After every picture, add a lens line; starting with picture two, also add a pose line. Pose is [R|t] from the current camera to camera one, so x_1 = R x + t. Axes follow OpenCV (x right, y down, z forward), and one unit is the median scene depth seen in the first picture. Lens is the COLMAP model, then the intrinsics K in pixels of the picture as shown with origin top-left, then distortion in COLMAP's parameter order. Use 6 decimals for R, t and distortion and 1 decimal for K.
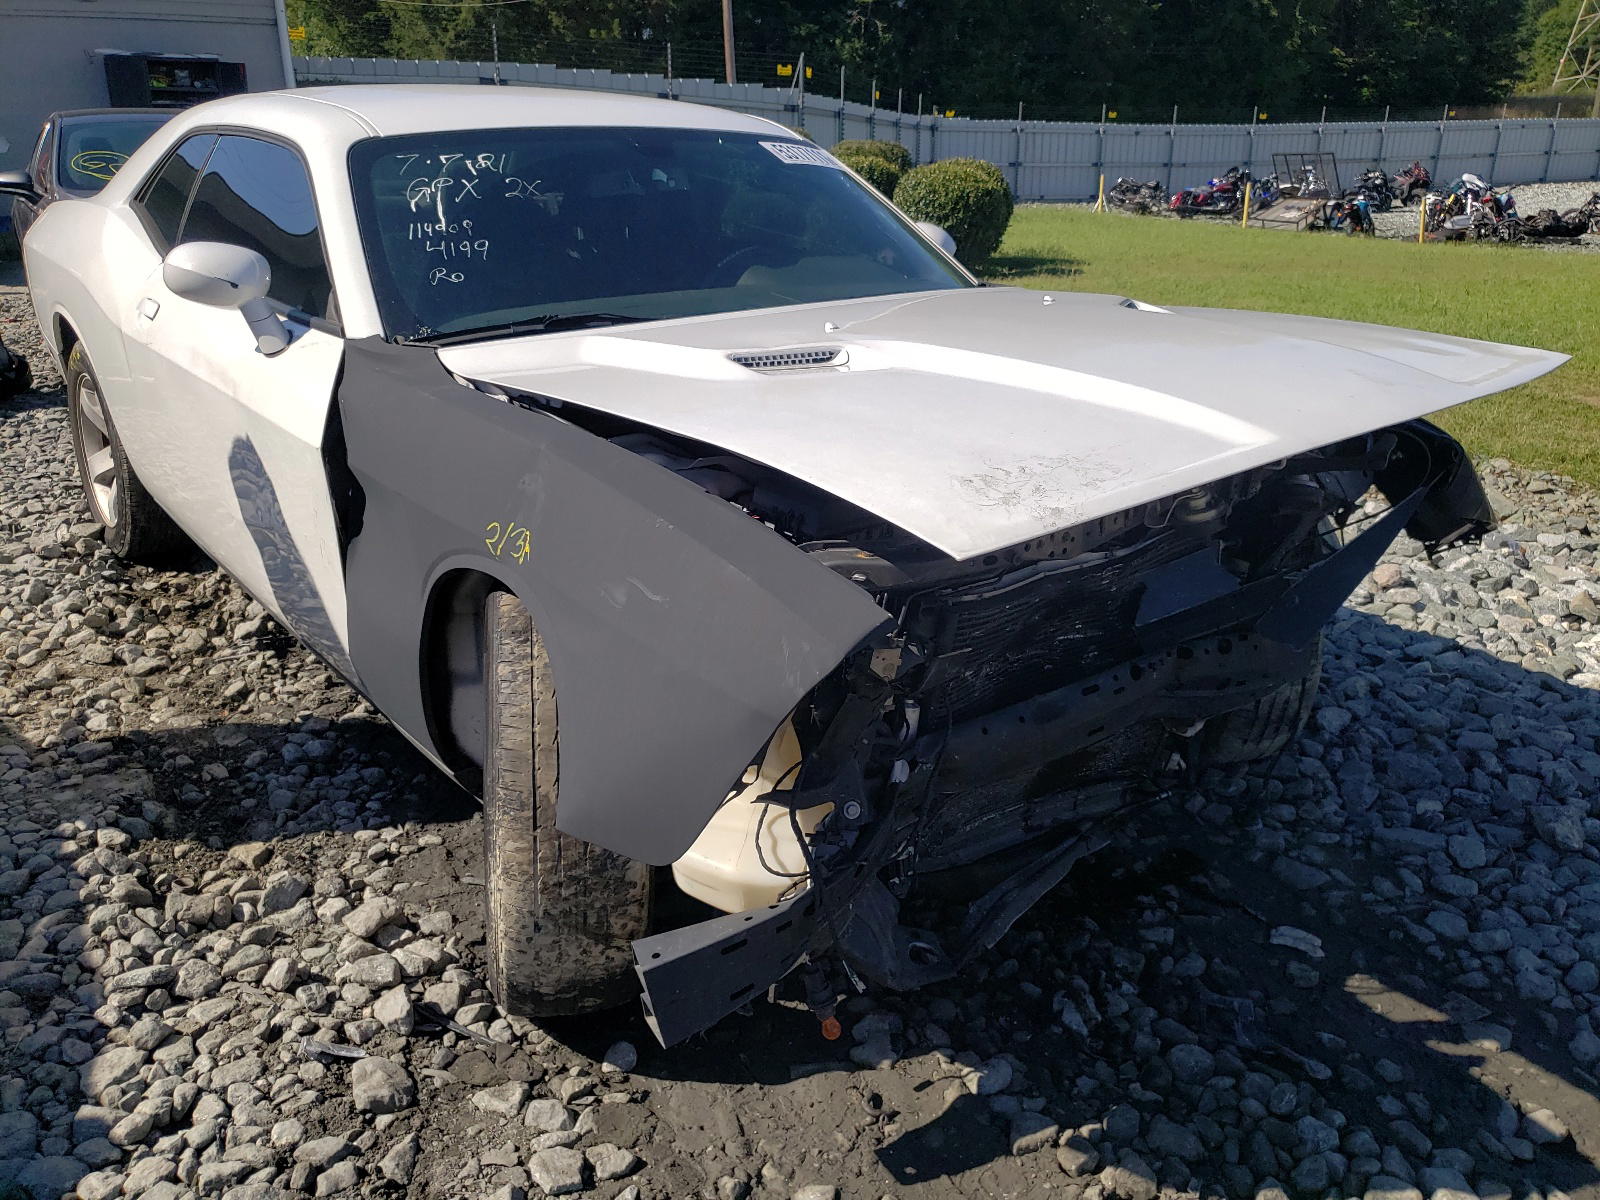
lens RADIAL K [[1291.8, 0, 798.2], [0, 1291.8, 595.2], [0, 0, 1]] dist [0.003126, 0.006110]
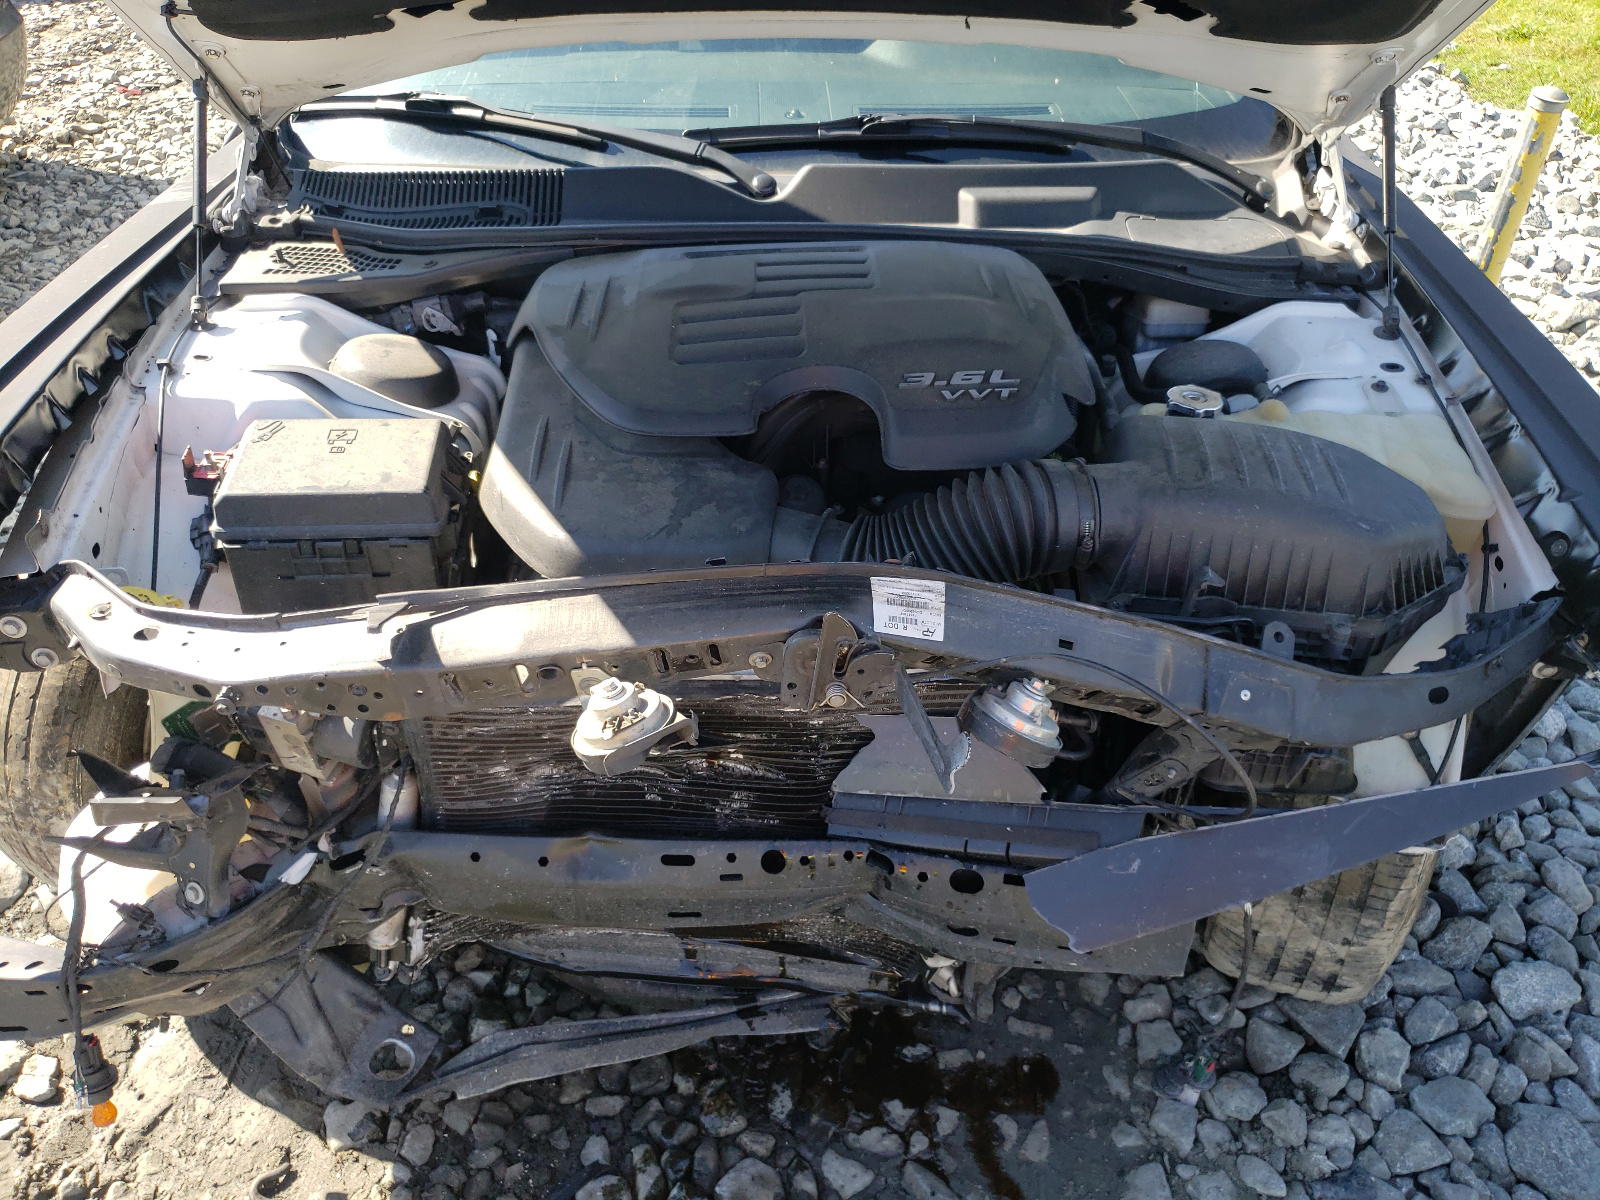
lens RADIAL K [[1293.4, 0, 767.0], [0, 1293.4, 599.7], [0, 0, 1]] dist [-0.084621, 0.130700]
pose [[0.787936, 0.359095, -0.500208, 0.568764], [-0.209956, 0.920343, 0.329981, -0.284259], [0.578858, -0.154982, 0.800565, 0.561216]]
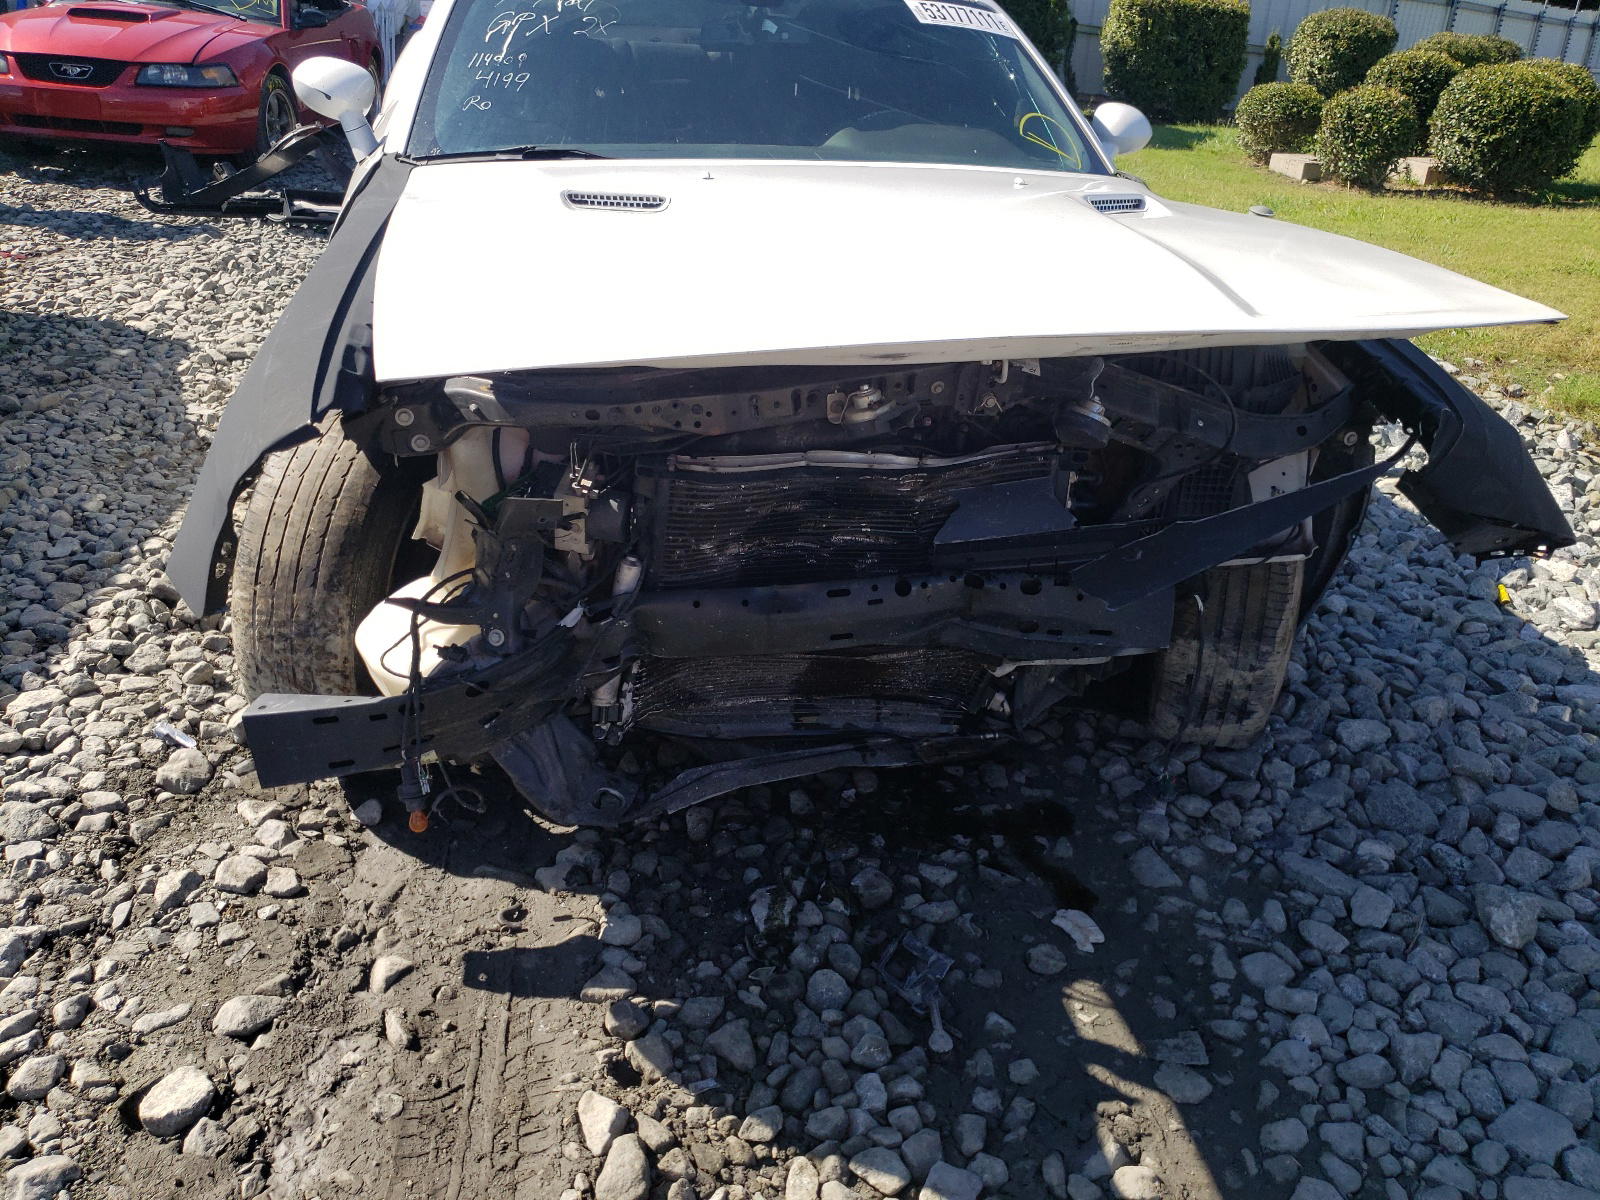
lens RADIAL K [[1280.3, 0, 800.0], [0, 1280.3, 600.0], [0, 0, 1]] dist [0.002177, -0.001254]
pose [[0.897480, 0.226677, -0.378348, 0.590598], [-0.192244, 0.973097, 0.126983, -0.037904], [0.396954, -0.041230, 0.916912, 0.133504]]
